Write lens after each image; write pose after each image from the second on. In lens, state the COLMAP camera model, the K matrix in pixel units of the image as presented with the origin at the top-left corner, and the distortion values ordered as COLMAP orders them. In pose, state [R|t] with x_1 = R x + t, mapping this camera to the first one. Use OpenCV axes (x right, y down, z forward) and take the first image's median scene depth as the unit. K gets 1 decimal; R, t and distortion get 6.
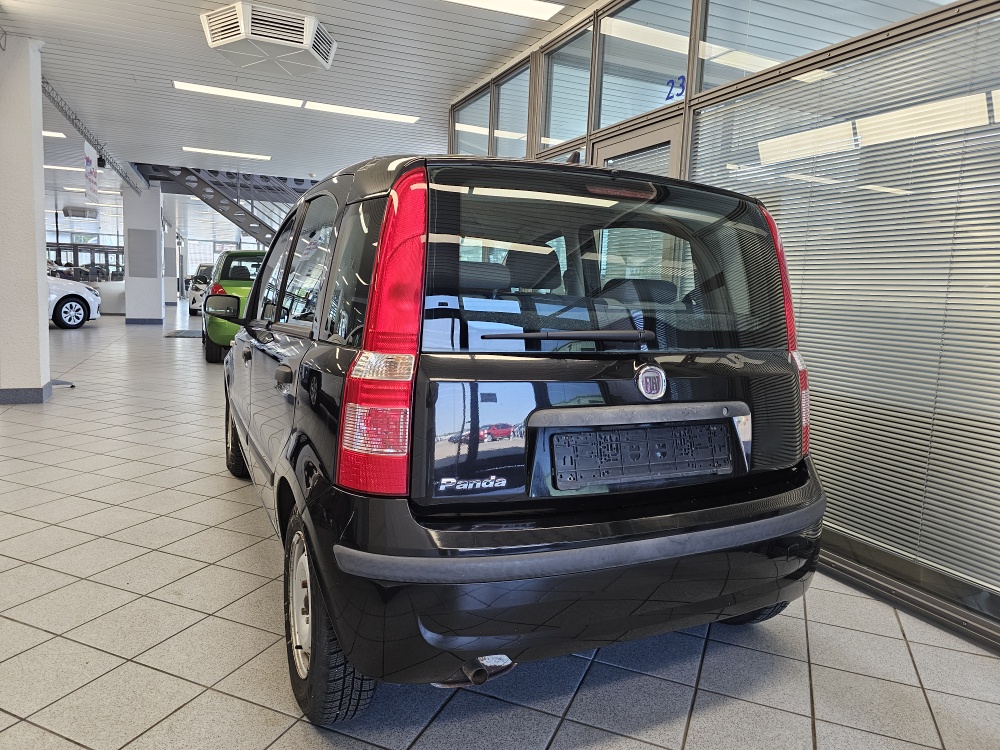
lens RADIAL K [[676.1, 0, 494.4], [0, 676.1, 366.5], [0, 0, 1]] dist [0.055559, -0.060519]
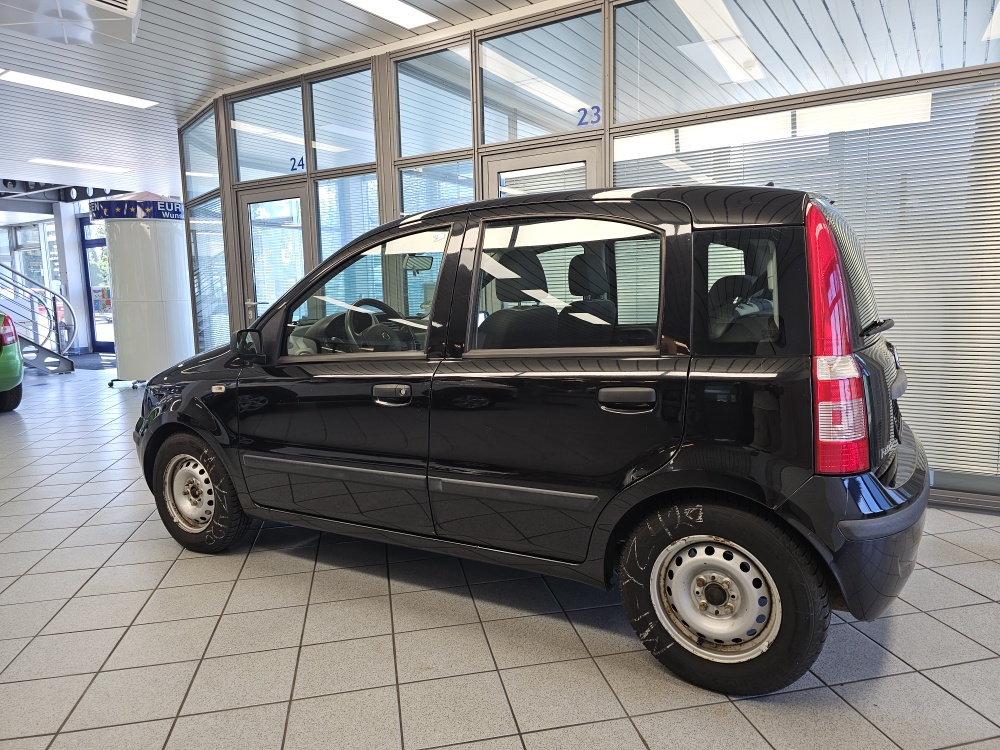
lens RADIAL K [[680.7, 0, 507.5], [0, 680.7, 372.3], [0, 0, 1]] dist [-0.004943, -0.001555]
pose [[0.812279, -0.130142, 0.568565, -0.167164], [0.122101, 0.991132, 0.052427, -0.016150], [-0.570346, 0.026837, 0.820966, 0.042699]]
